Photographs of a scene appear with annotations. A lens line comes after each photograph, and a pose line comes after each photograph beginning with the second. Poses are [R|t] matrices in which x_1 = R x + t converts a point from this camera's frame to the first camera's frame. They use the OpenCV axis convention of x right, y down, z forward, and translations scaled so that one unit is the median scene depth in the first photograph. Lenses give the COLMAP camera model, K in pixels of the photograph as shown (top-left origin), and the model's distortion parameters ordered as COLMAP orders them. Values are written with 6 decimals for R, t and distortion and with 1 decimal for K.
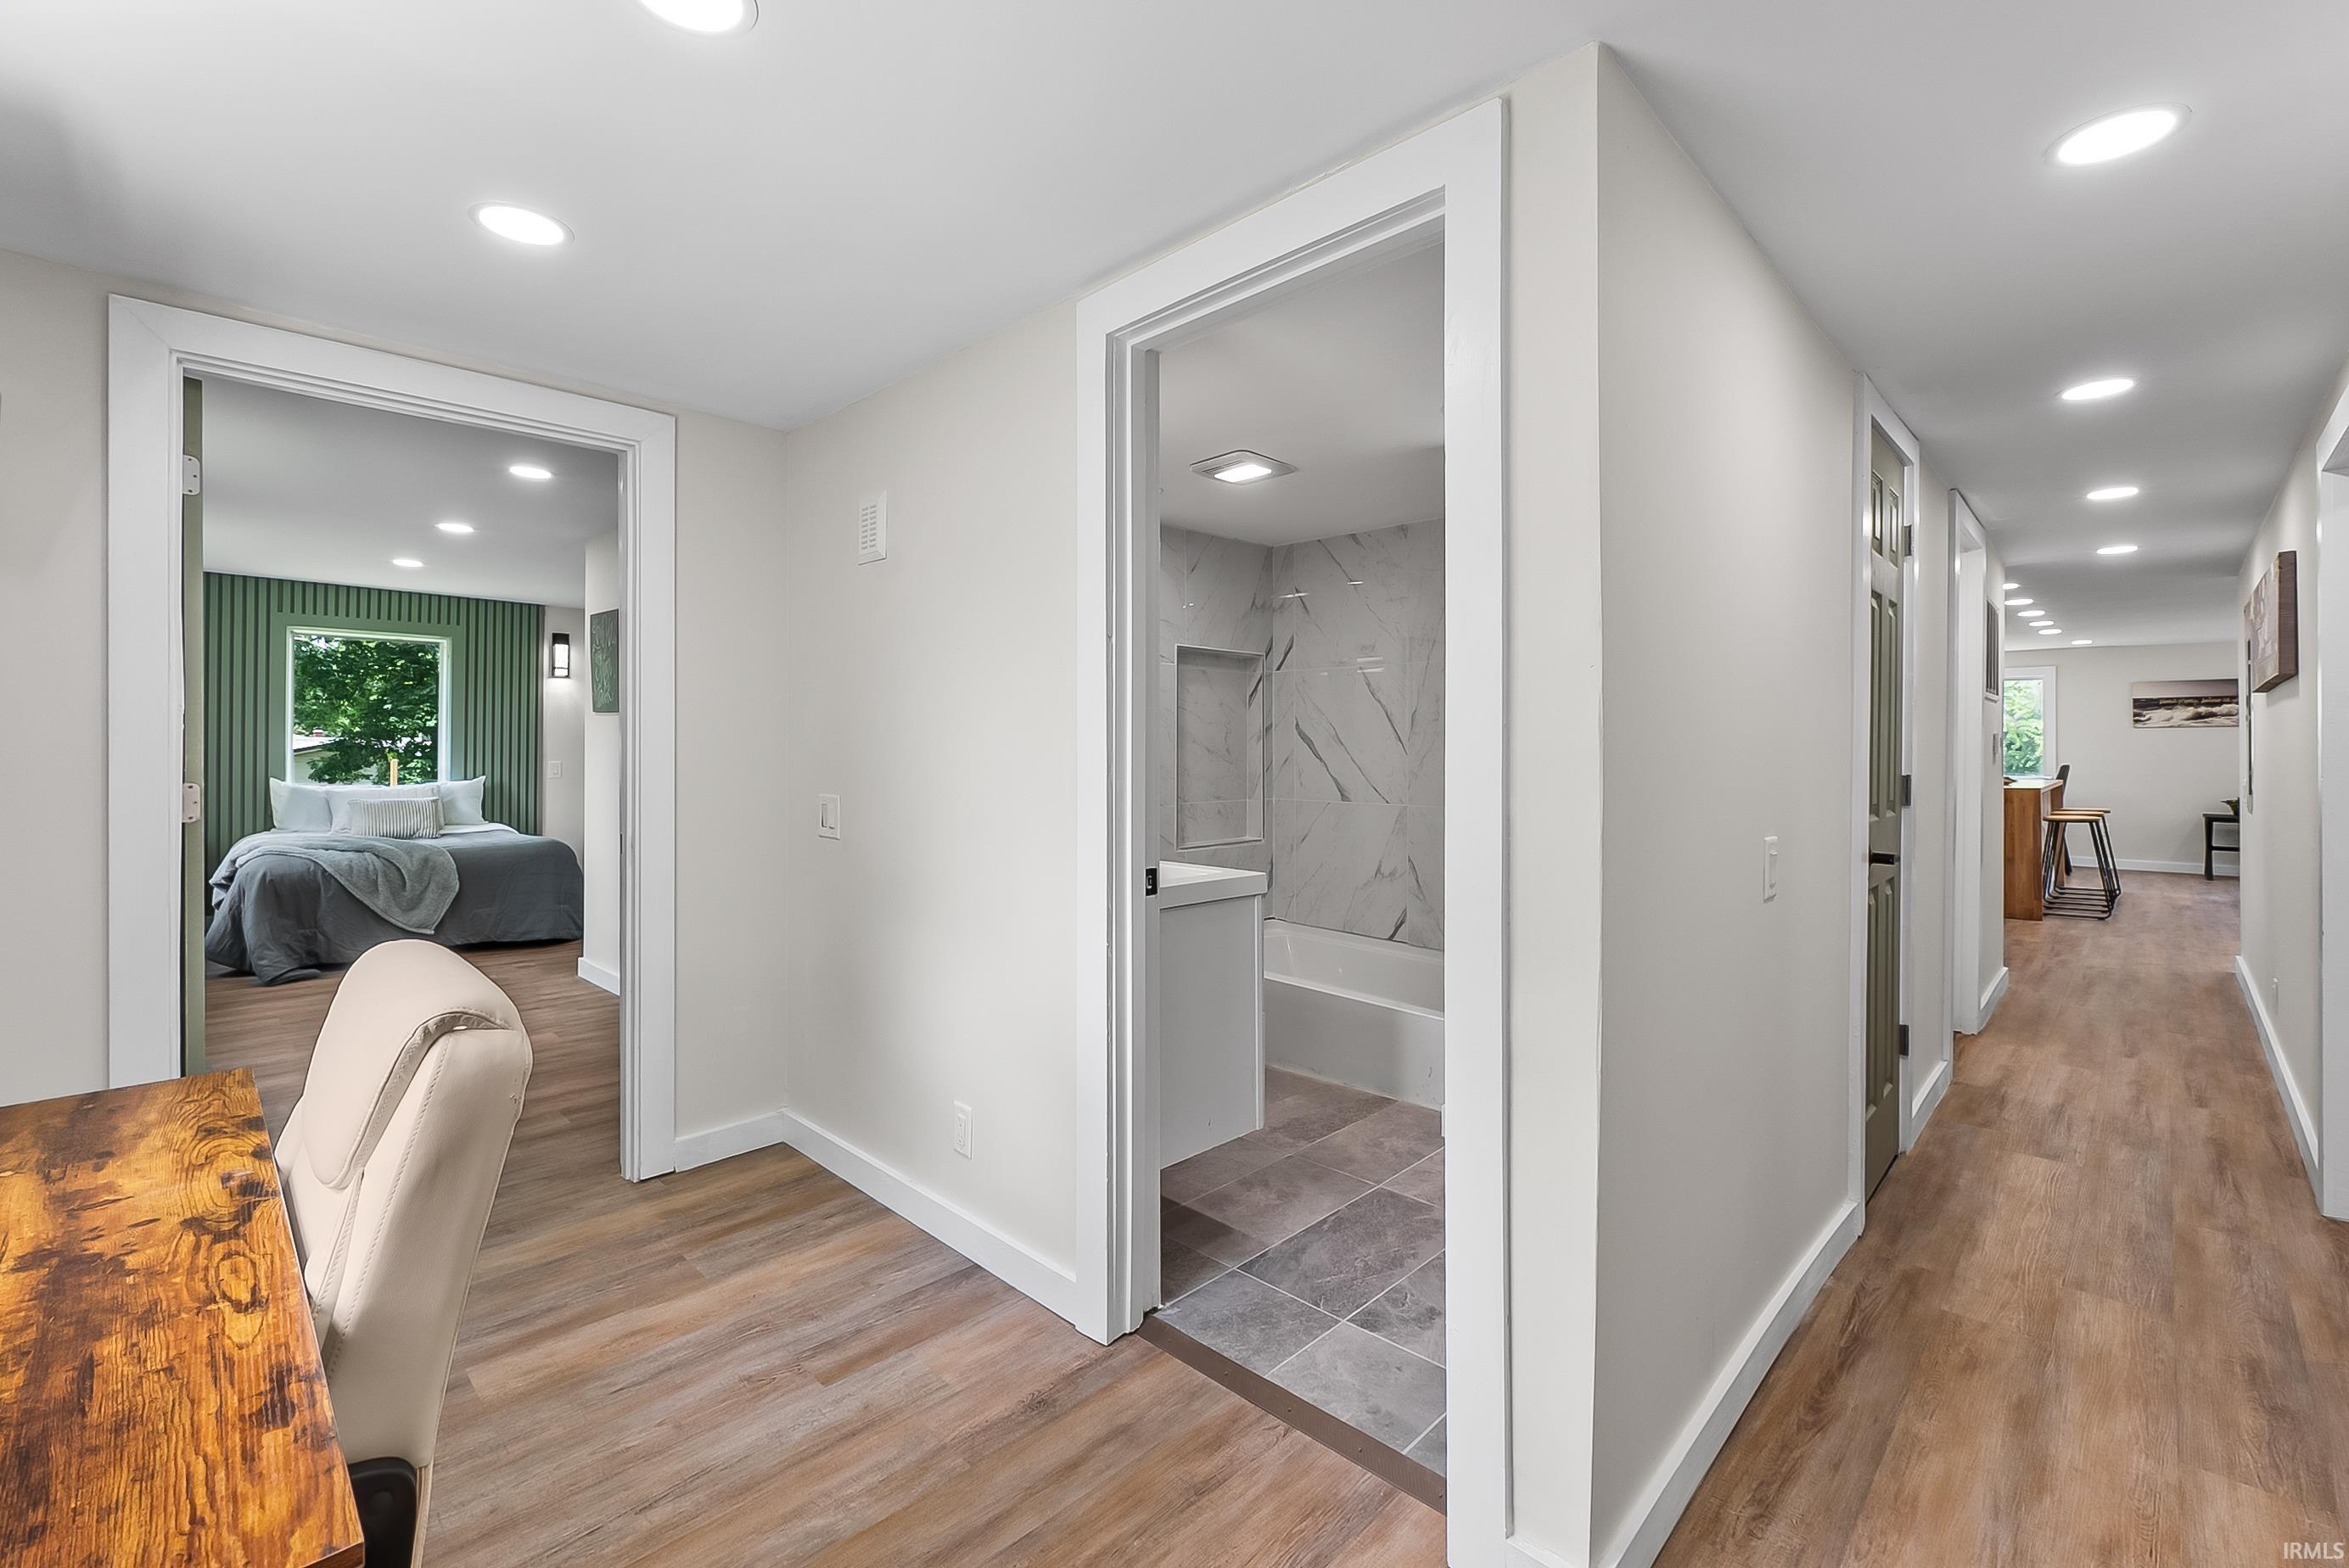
lens RADIAL K [[1003.6, 0, 1189.2], [0, 1003.6, 744.6], [0, 0, 1]] dist [-0.010558, 0.001121]
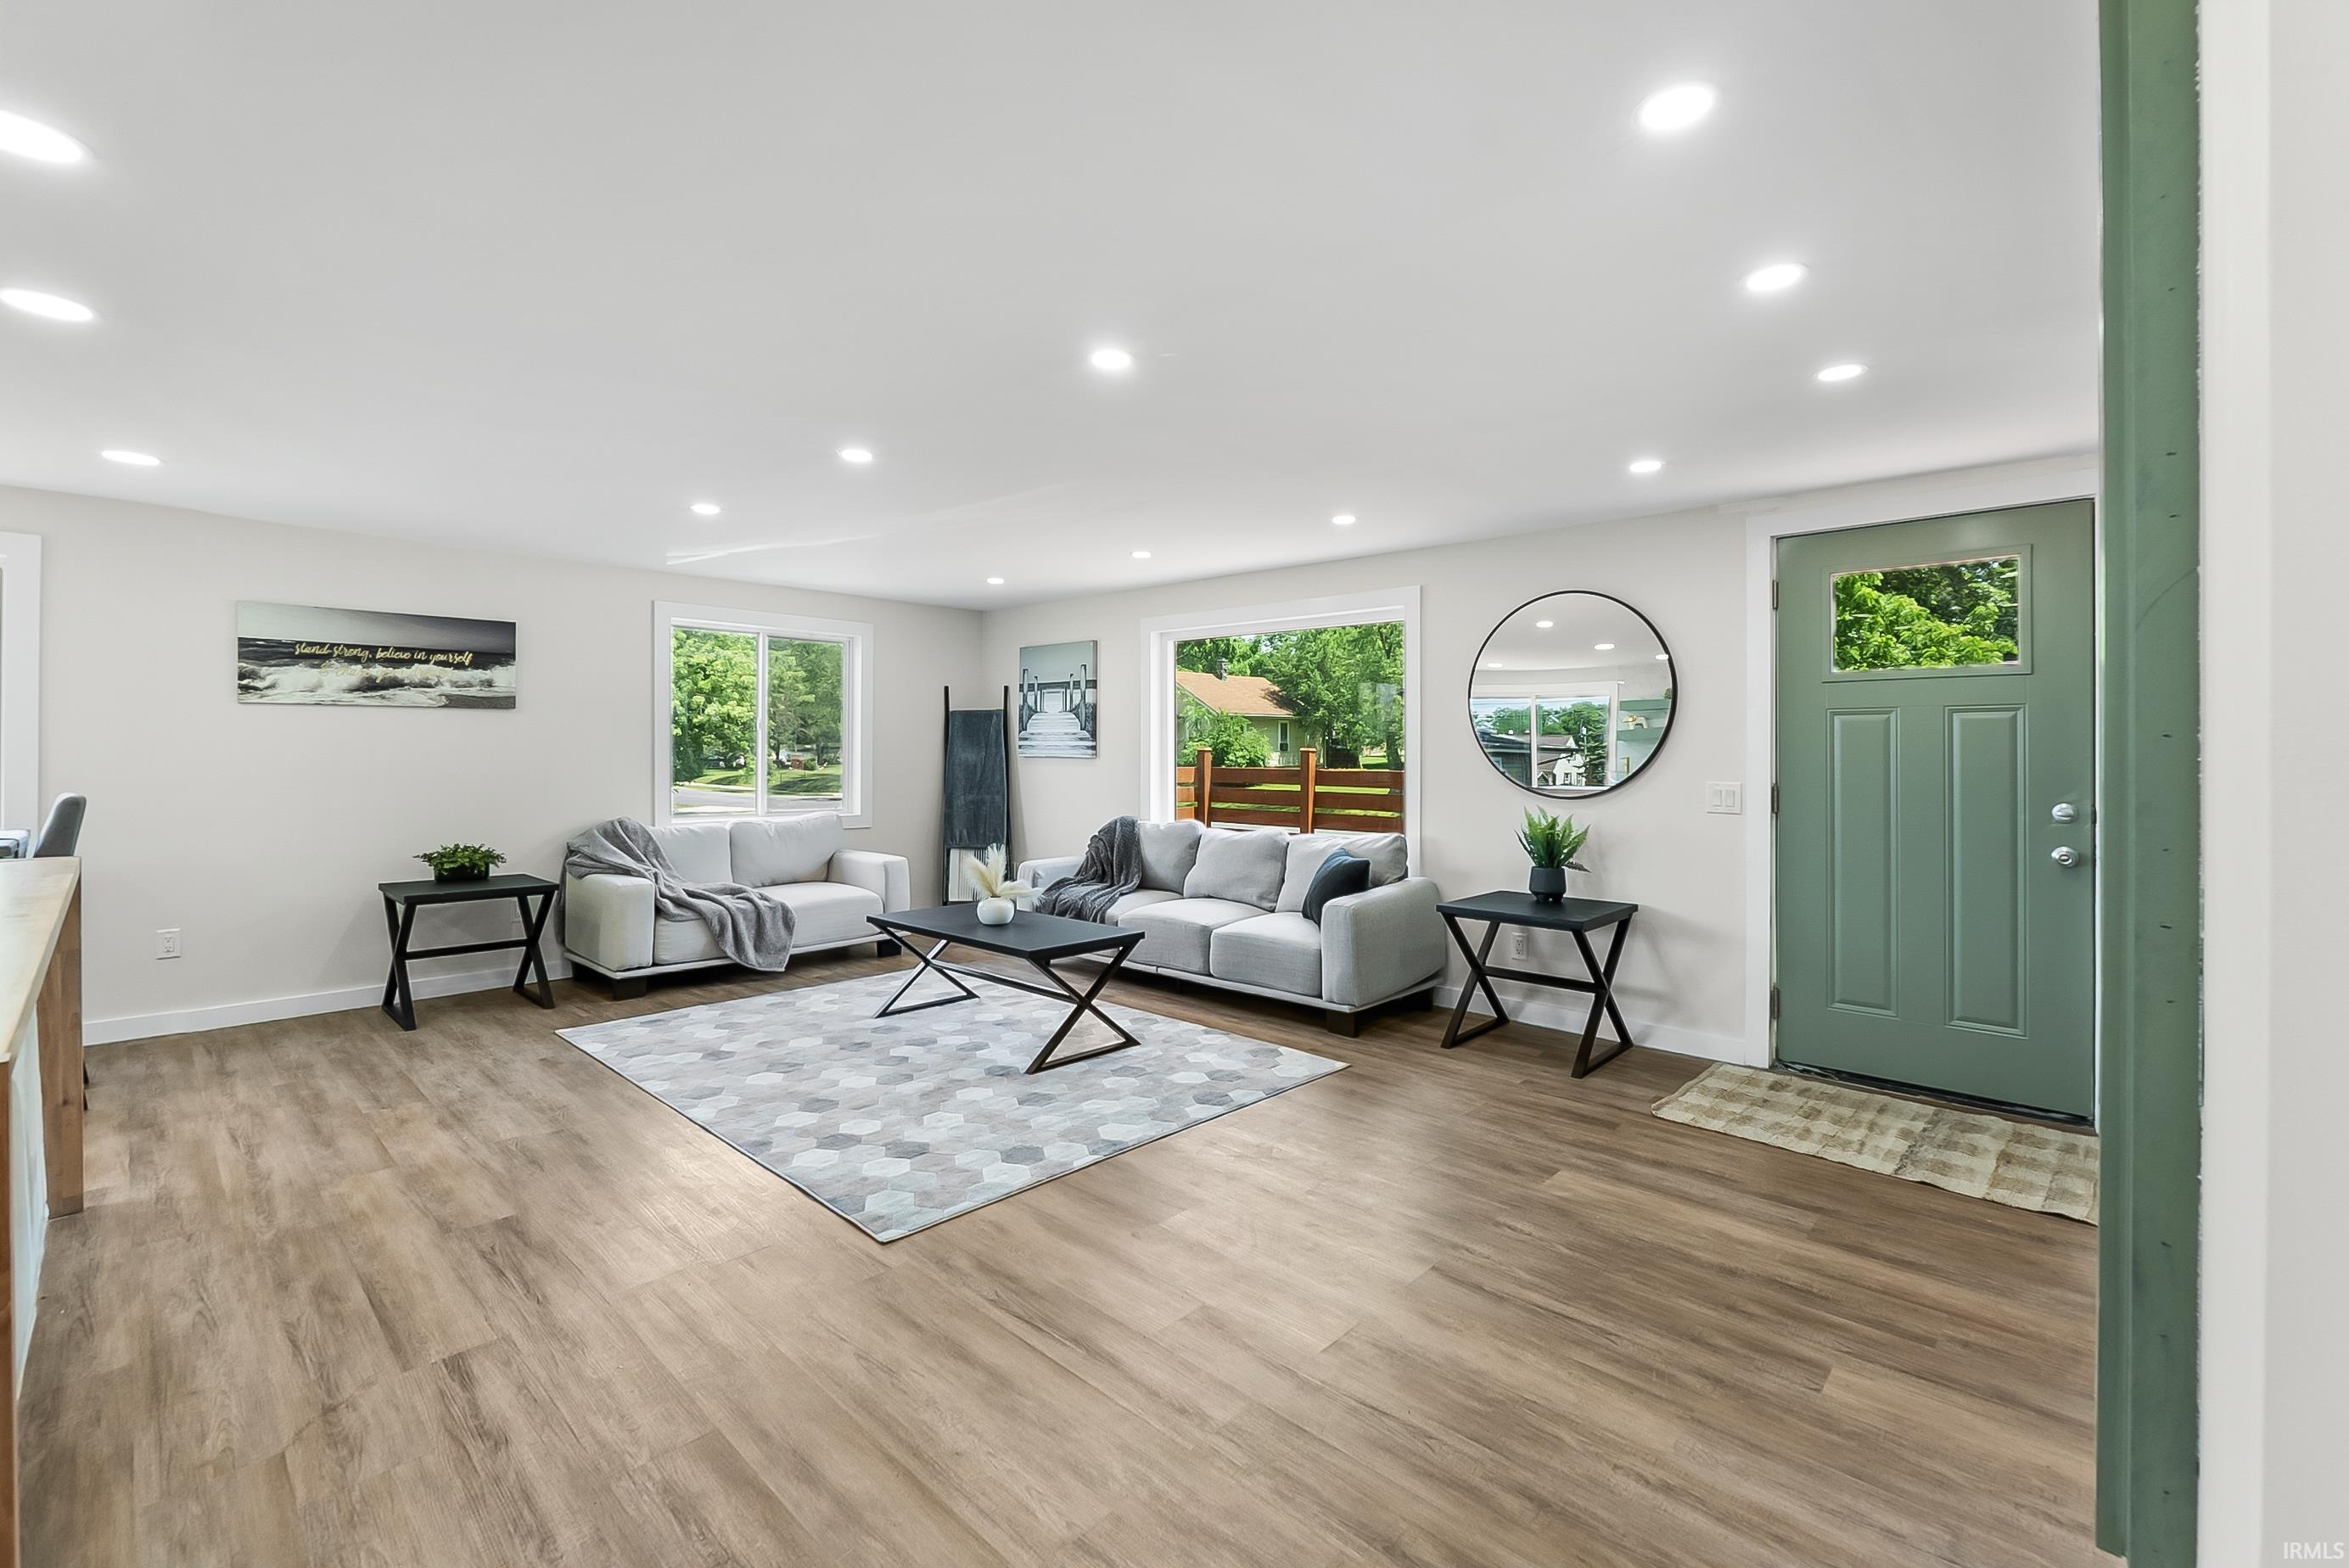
lens RADIAL K [[1003.6, 0, 1171.0], [0, 1003.6, 745.2], [0, 0, 1]] dist [-0.010558, 0.001121]
pose [[-0.011102, 0.004021, 0.999930, 0.520305], [-0.005344, 0.999977, -0.004080, 0.001135], [-0.999924, -0.005389, -0.011081, 0.611284]]
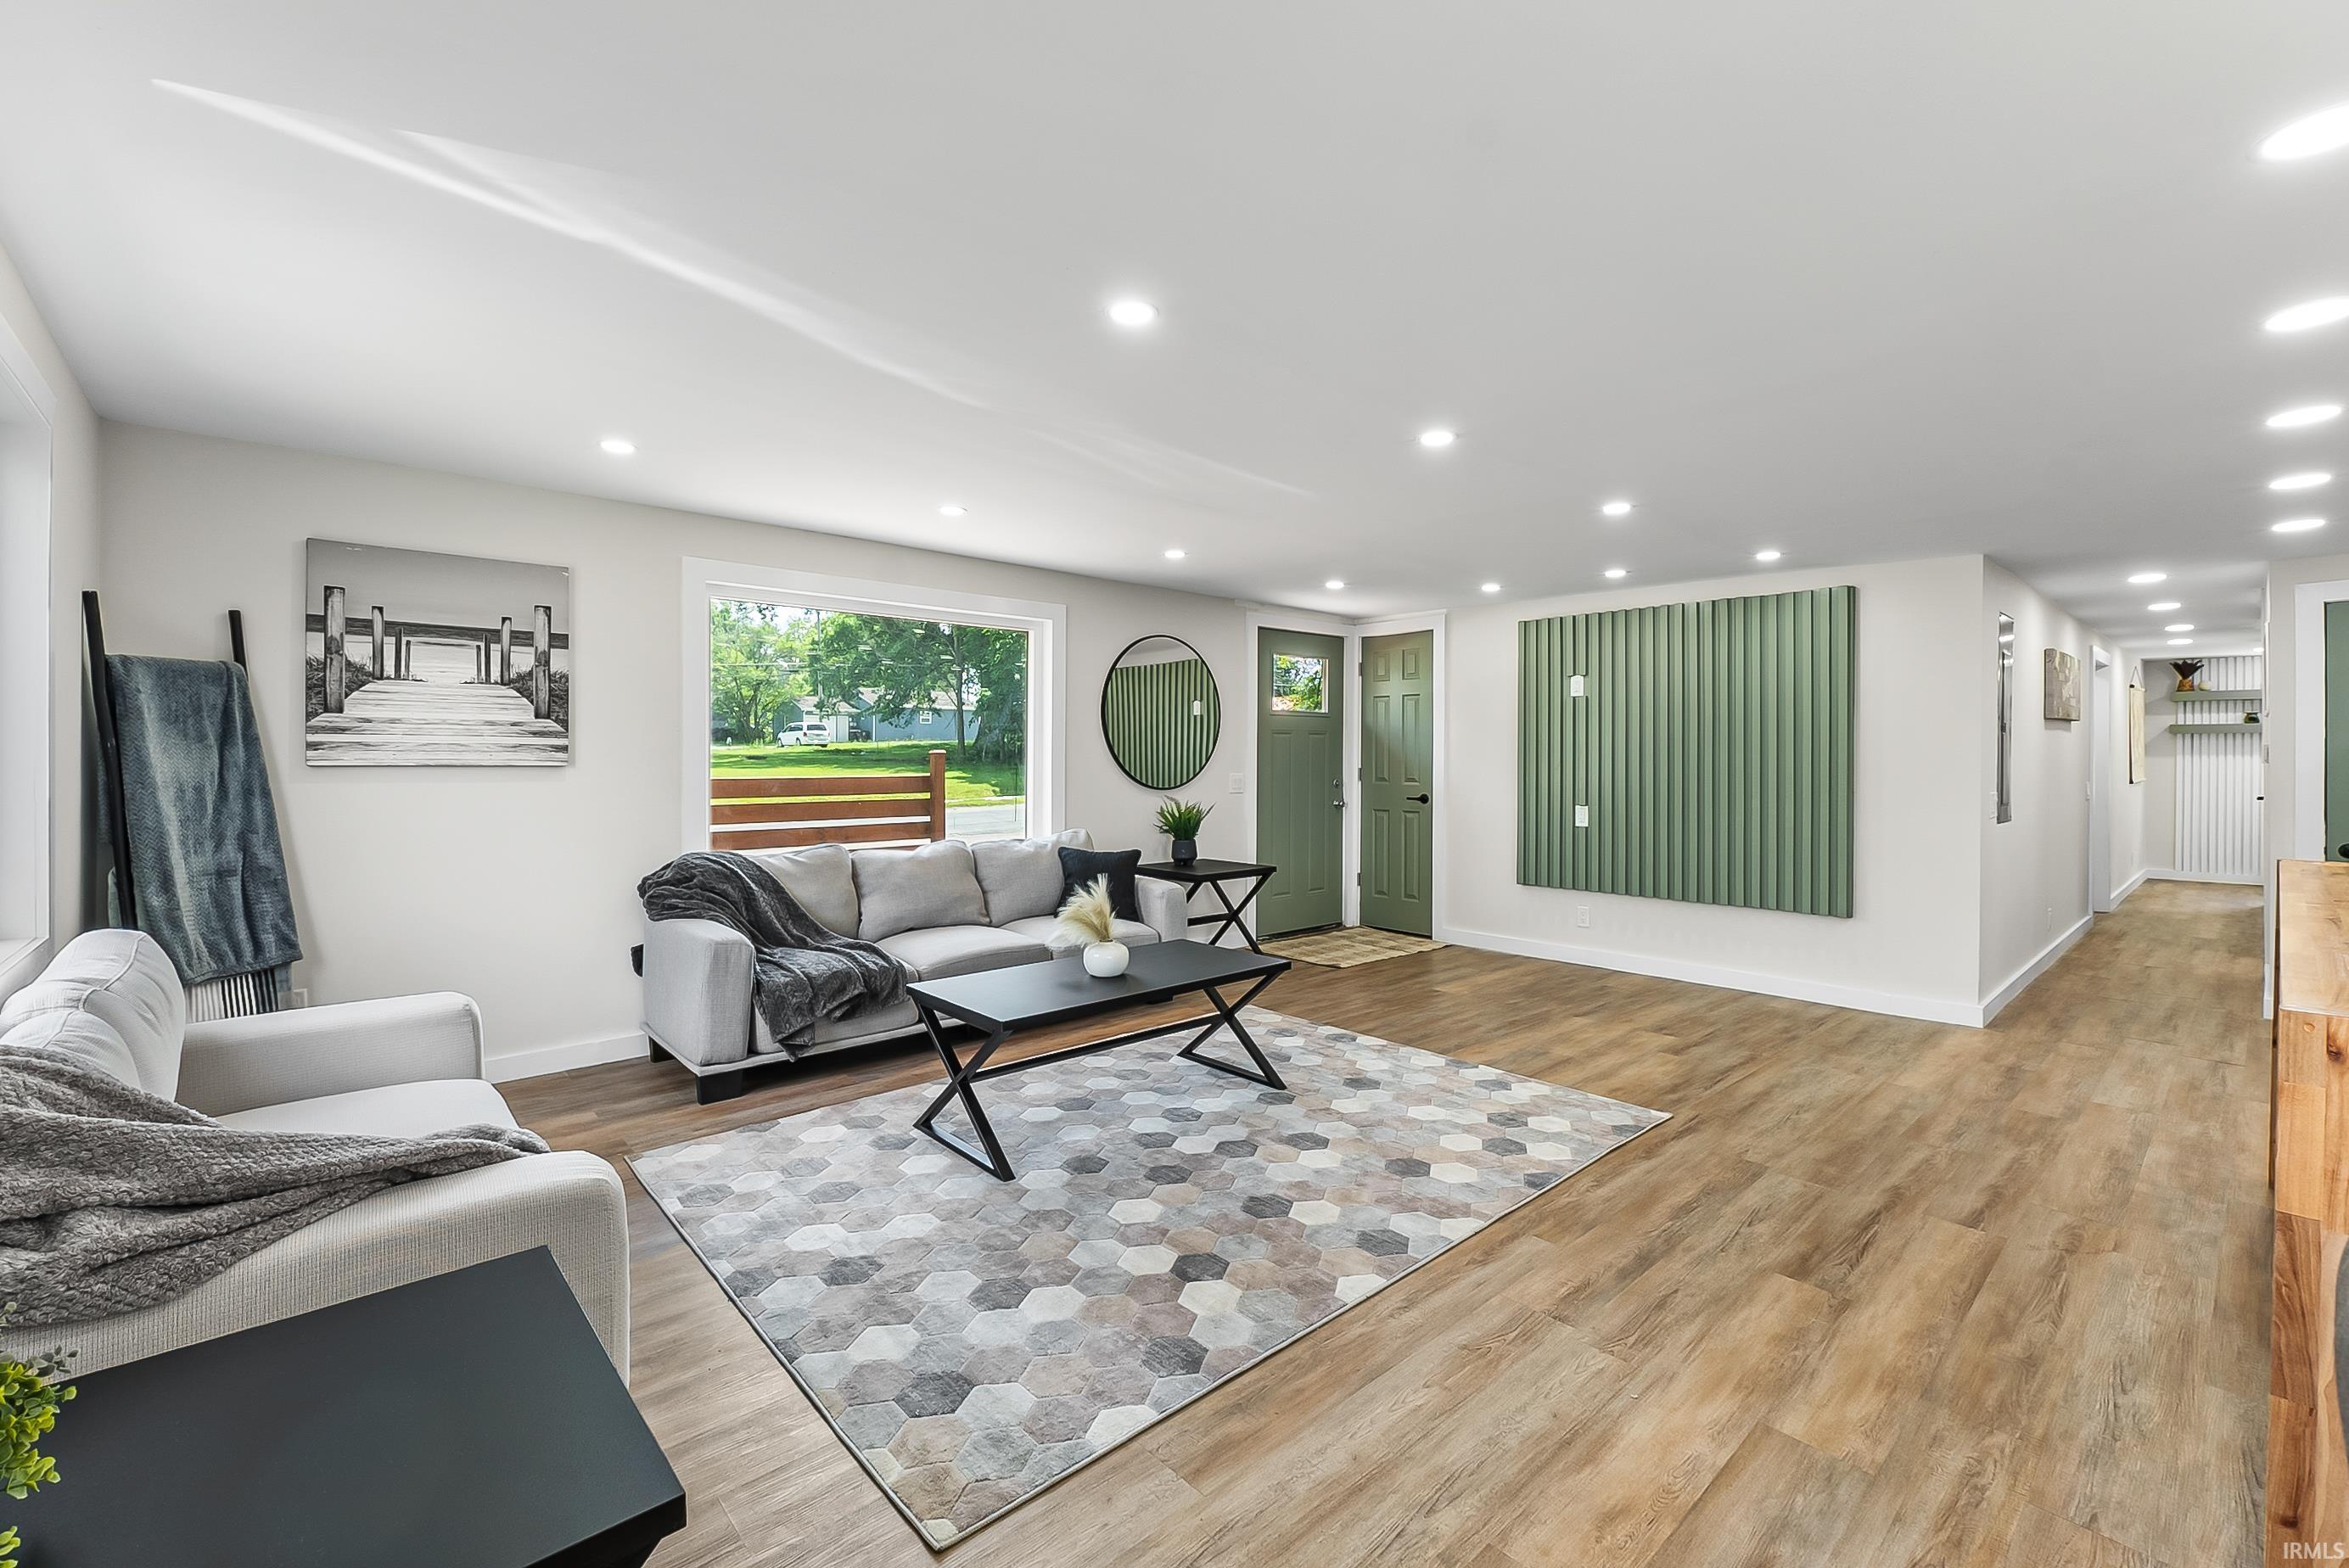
lens RADIAL K [[1003.6, 0, 1177.0], [0, 1003.6, 764.5], [0, 0, 1]] dist [-0.010558, 0.001121]
pose [[-0.997717, -0.004483, 0.067389, 0.921154], [-0.003944, 0.999959, 0.008138, 0.002350], [-0.067422, 0.007853, -0.997694, 1.034842]]
